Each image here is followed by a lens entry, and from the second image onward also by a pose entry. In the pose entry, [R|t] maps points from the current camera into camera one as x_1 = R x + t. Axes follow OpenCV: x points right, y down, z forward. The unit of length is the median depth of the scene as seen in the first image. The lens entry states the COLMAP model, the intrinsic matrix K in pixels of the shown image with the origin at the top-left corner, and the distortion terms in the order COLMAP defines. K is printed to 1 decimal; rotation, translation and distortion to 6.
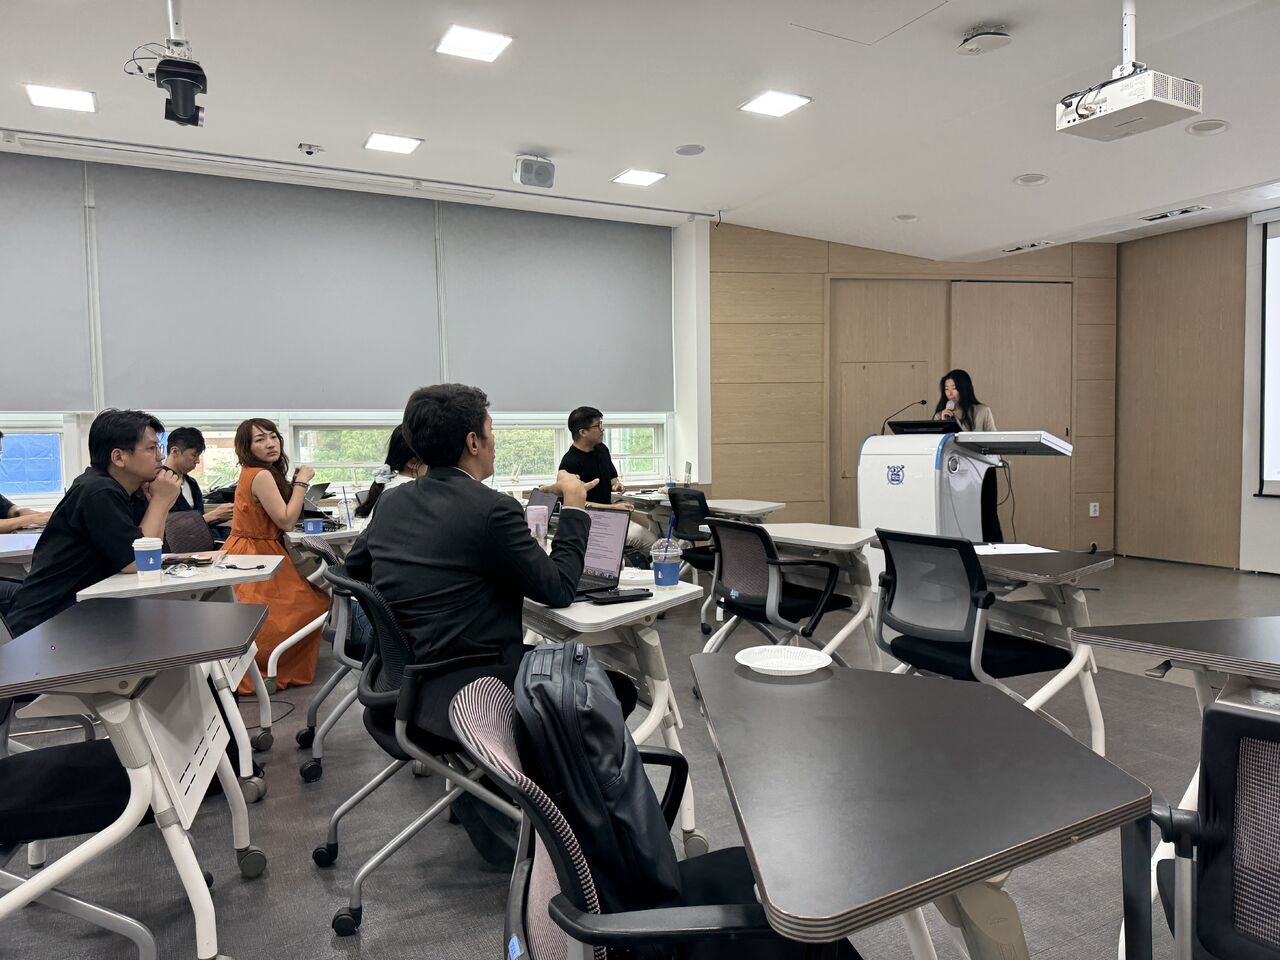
lens RADIAL K [[887.9, 0, 640.0], [0, 887.9, 480.0], [0, 0, 1]] dist [0.082929, -0.118992]
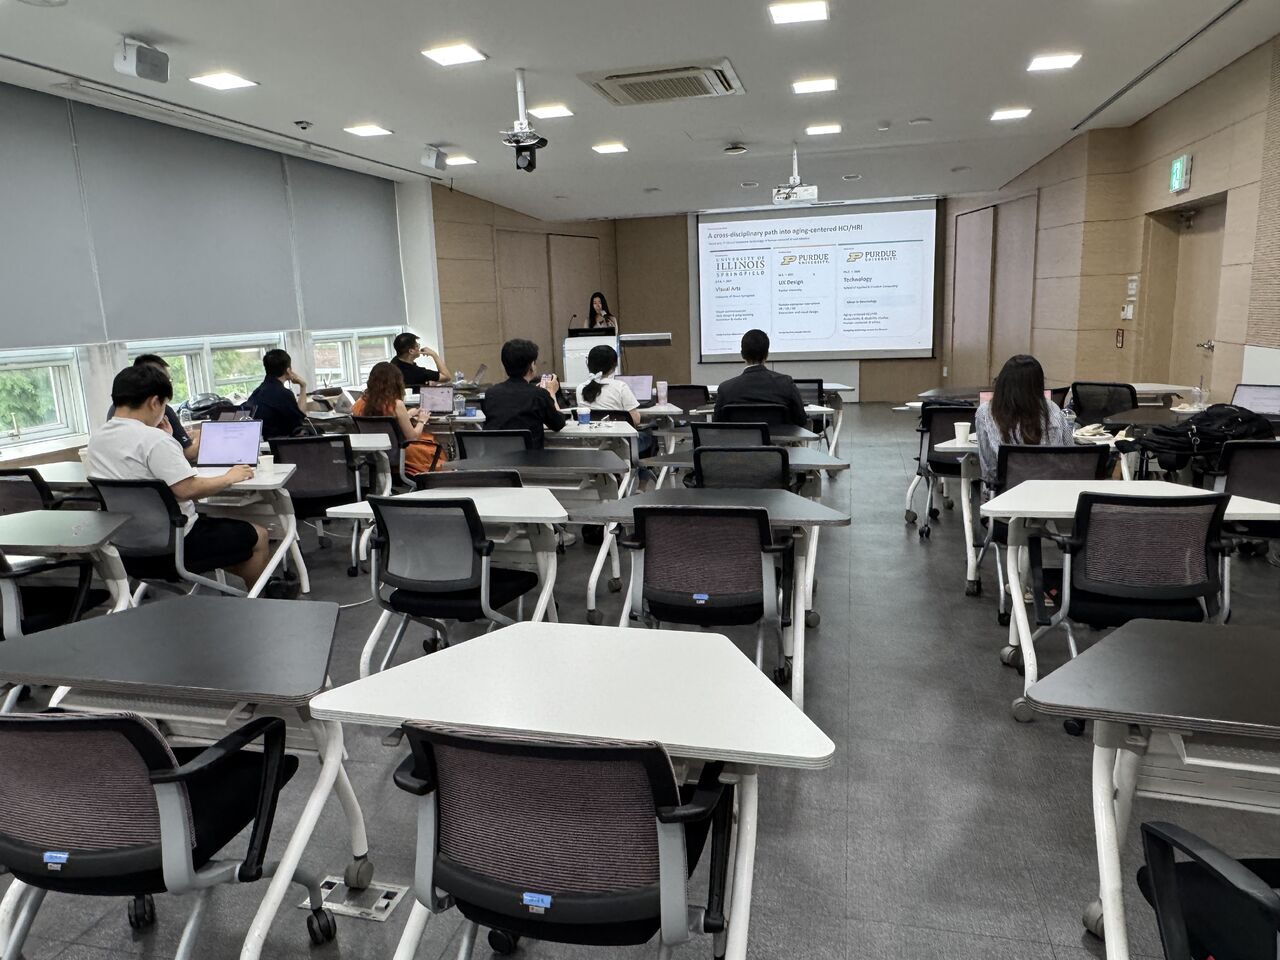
lens RADIAL K [[862.4, 0, 640.0], [0, 862.4, 480.0], [0, 0, 1]] dist [-0.007146, -0.000541]
pose [[0.674741, -0.153059, 0.722009, -1.166505], [0.063639, 0.986682, 0.149695, -0.032025], [-0.735306, -0.055057, 0.675495, -0.217673]]
